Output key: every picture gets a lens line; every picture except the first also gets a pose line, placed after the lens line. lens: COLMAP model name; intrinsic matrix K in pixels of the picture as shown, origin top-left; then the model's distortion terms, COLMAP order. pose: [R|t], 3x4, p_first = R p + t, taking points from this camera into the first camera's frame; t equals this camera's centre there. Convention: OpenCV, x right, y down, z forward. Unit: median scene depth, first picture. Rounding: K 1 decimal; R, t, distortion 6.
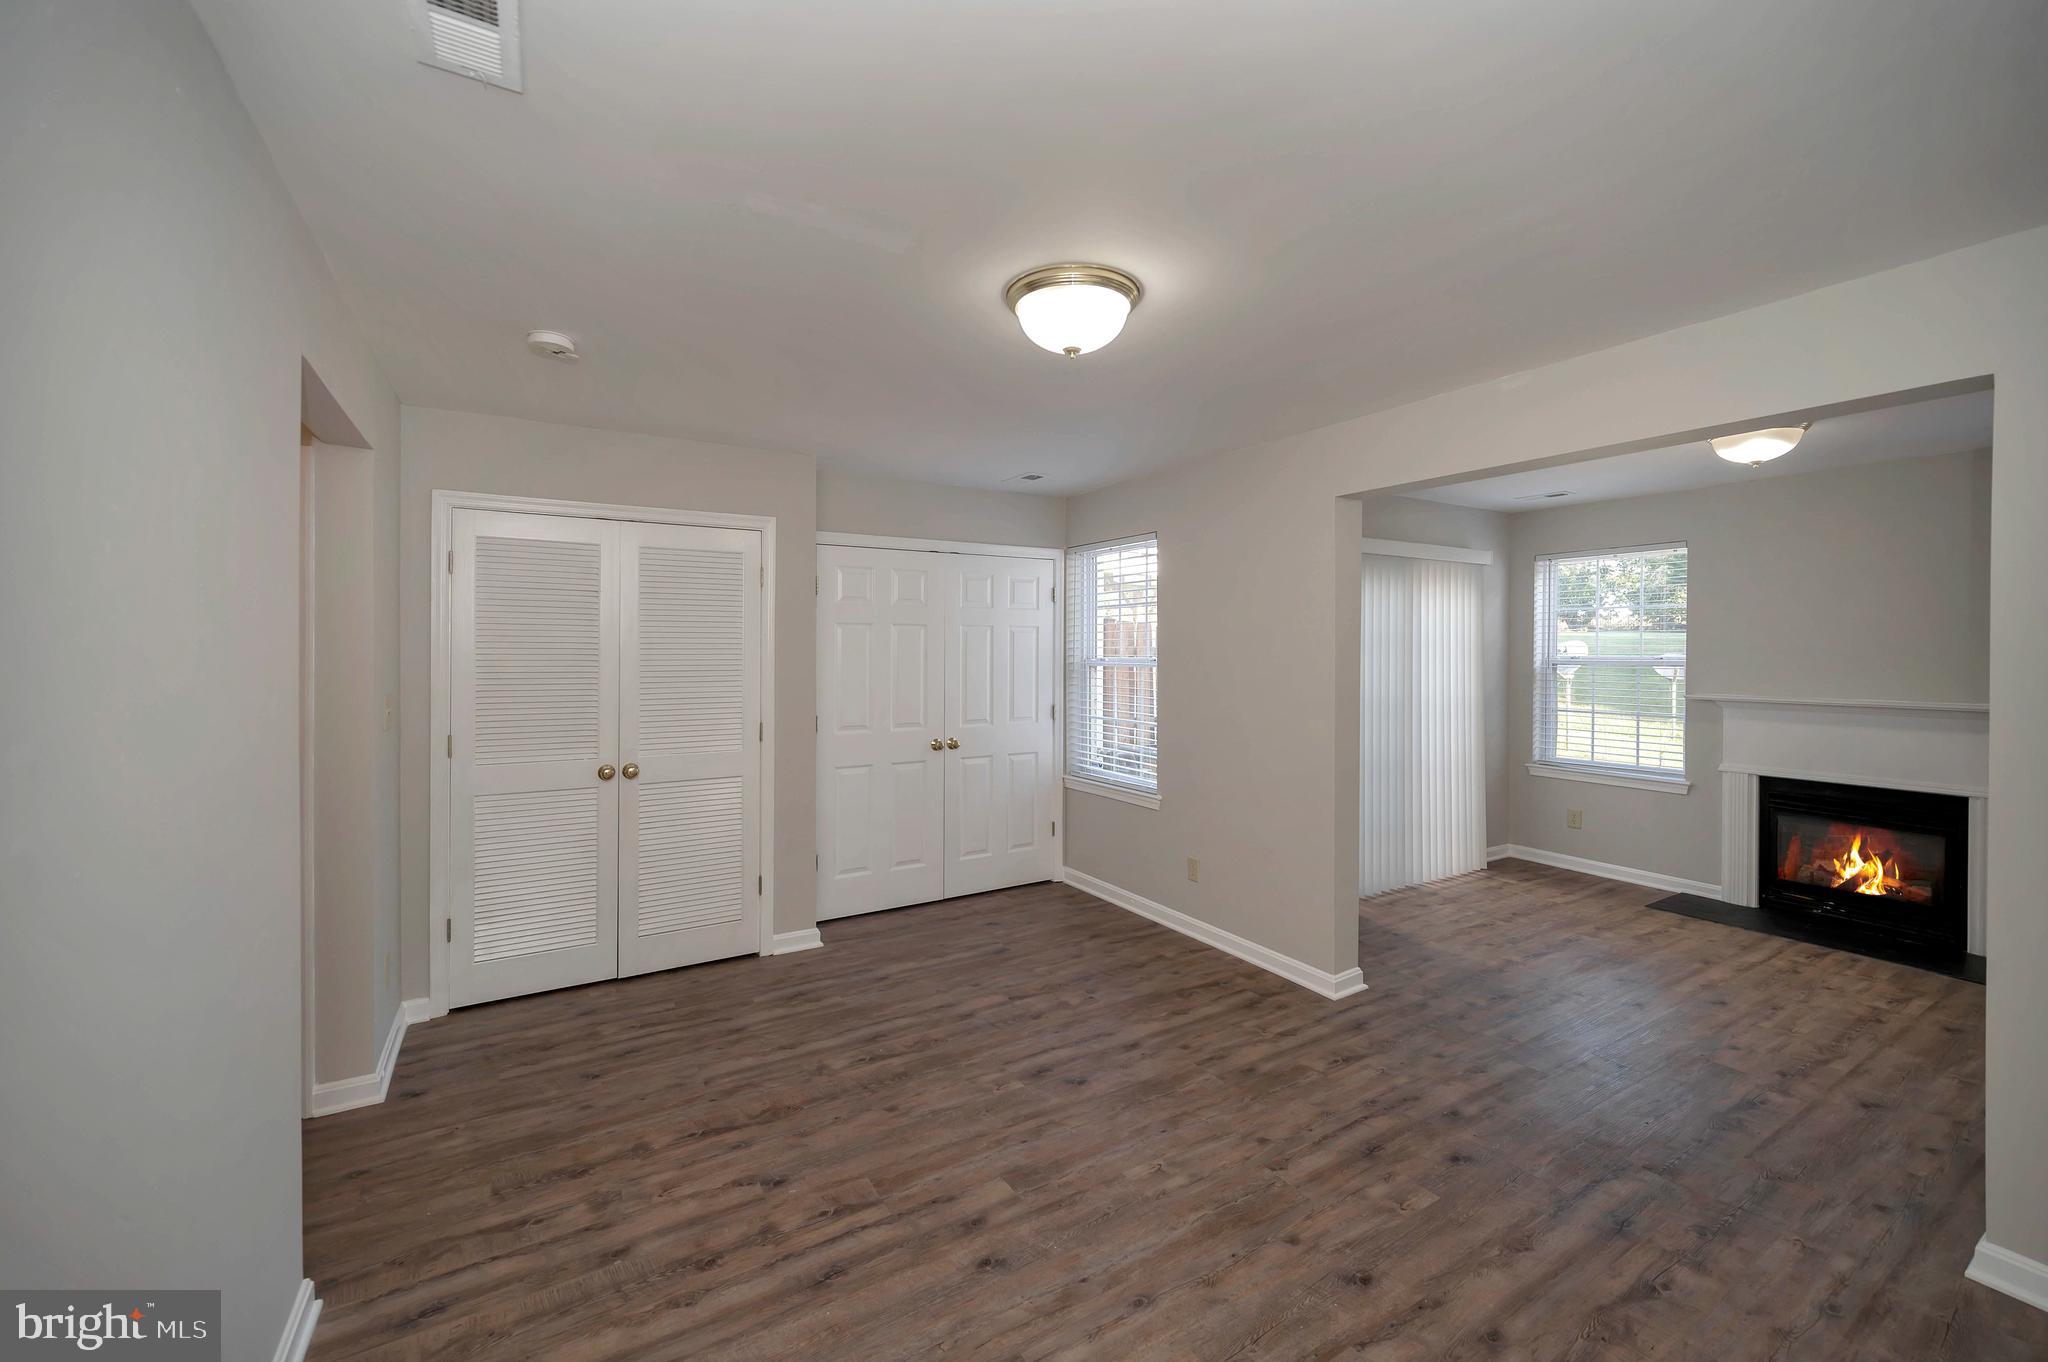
lens RADIAL K [[827.6, 0, 1025.3], [0, 827.6, 660.3], [0, 0, 1]] dist [-0.009375, 0.001024]
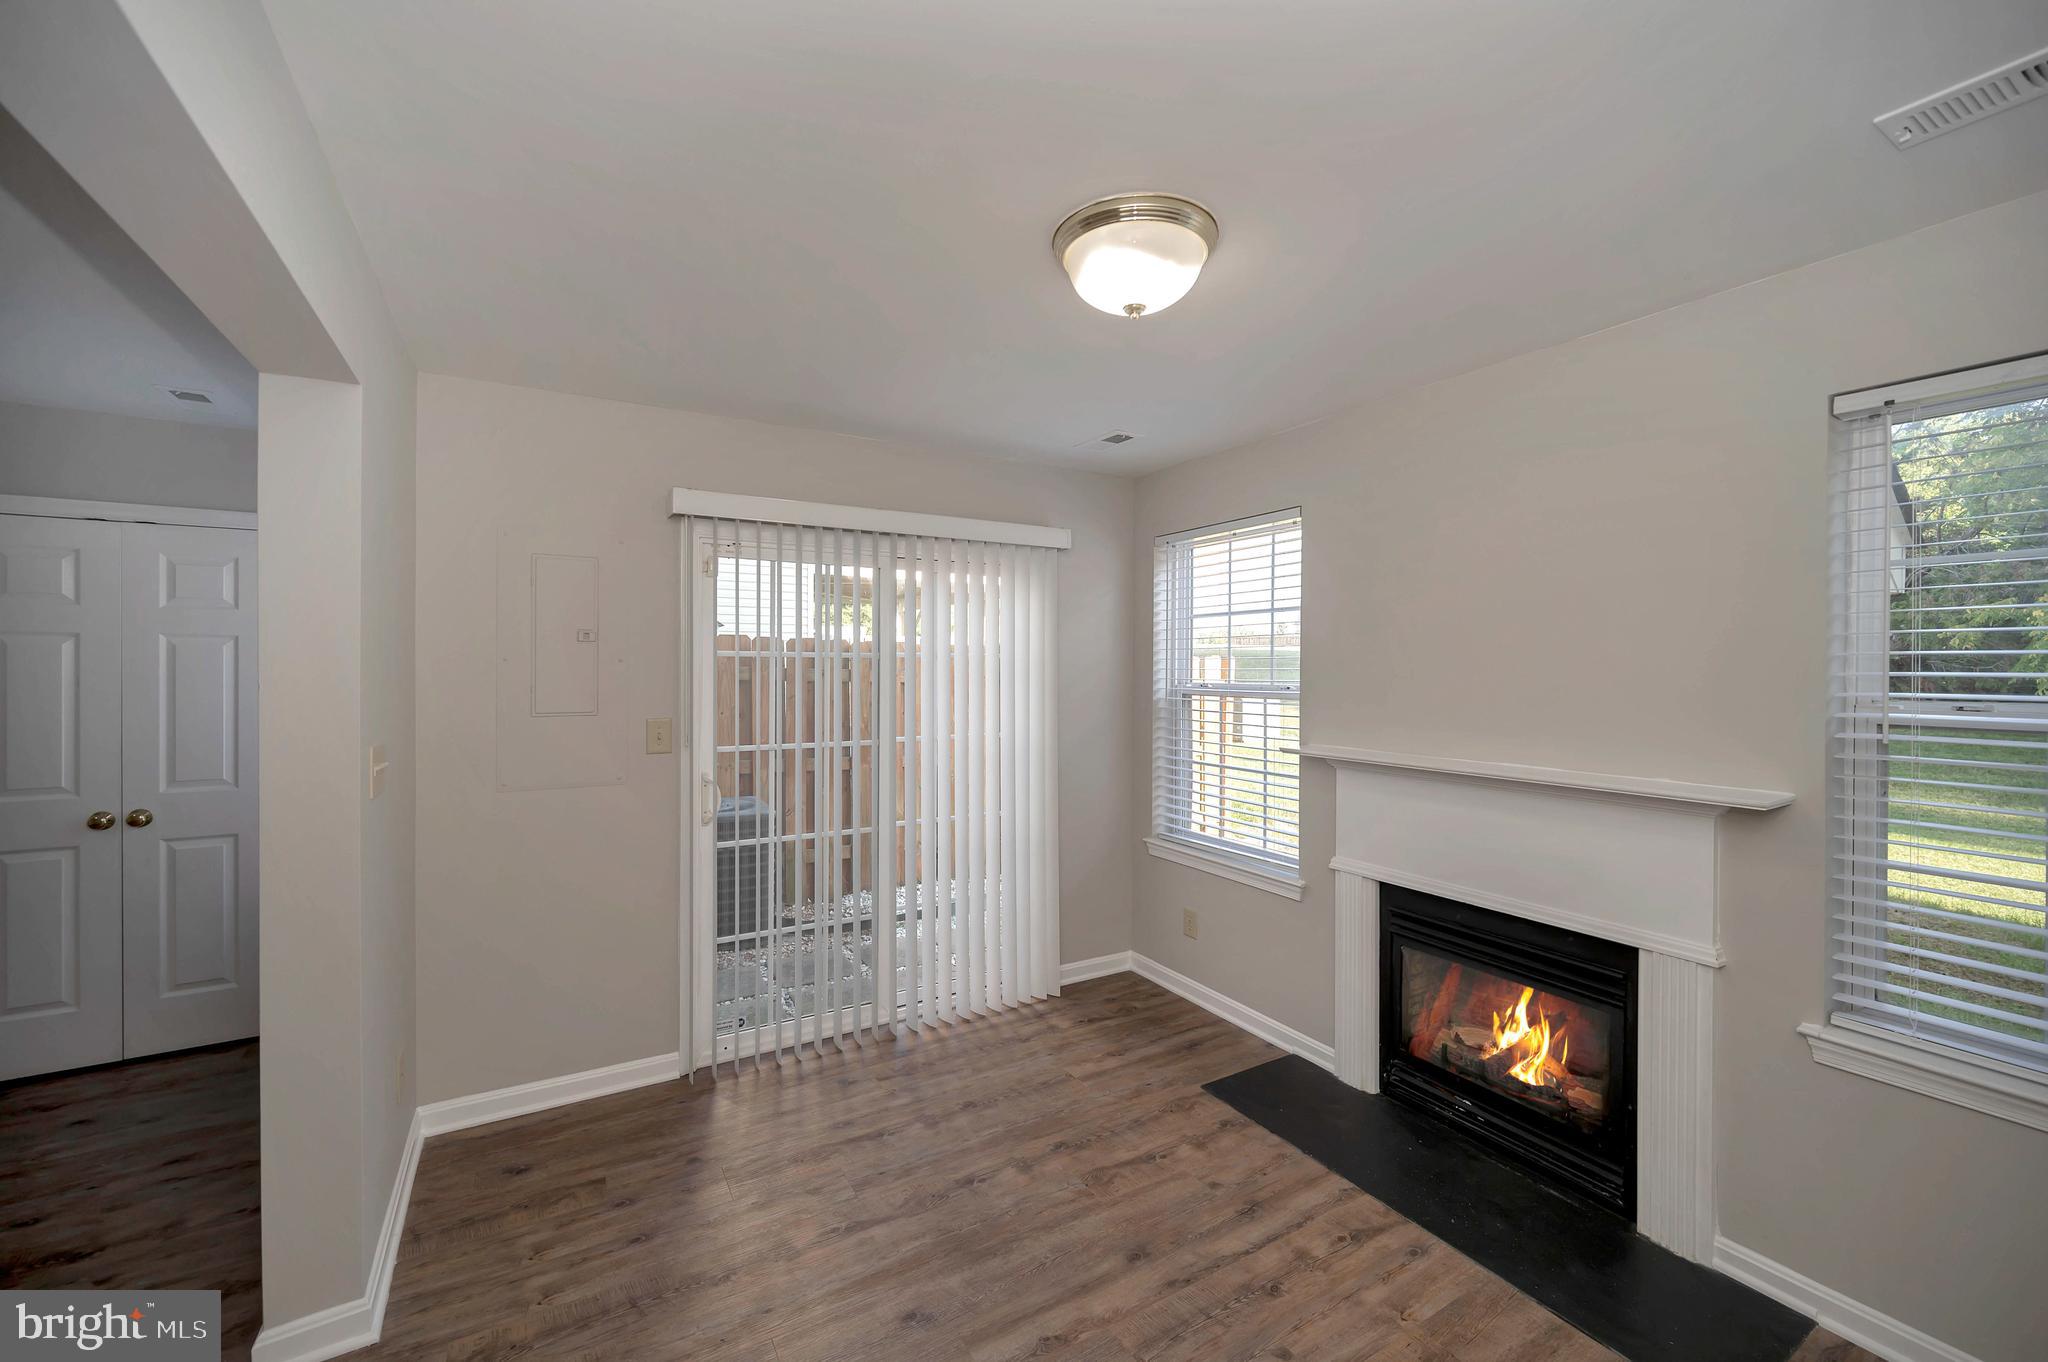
lens RADIAL K [[827.6, 0, 1016.2], [0, 827.6, 677.2], [0, 0, 1]] dist [-0.009375, 0.001024]
pose [[0.999985, 0.002866, 0.004651, 0.618450], [-0.002825, 0.999957, -0.008803, -0.005183], [-0.004676, 0.008790, 0.999950, 0.378894]]
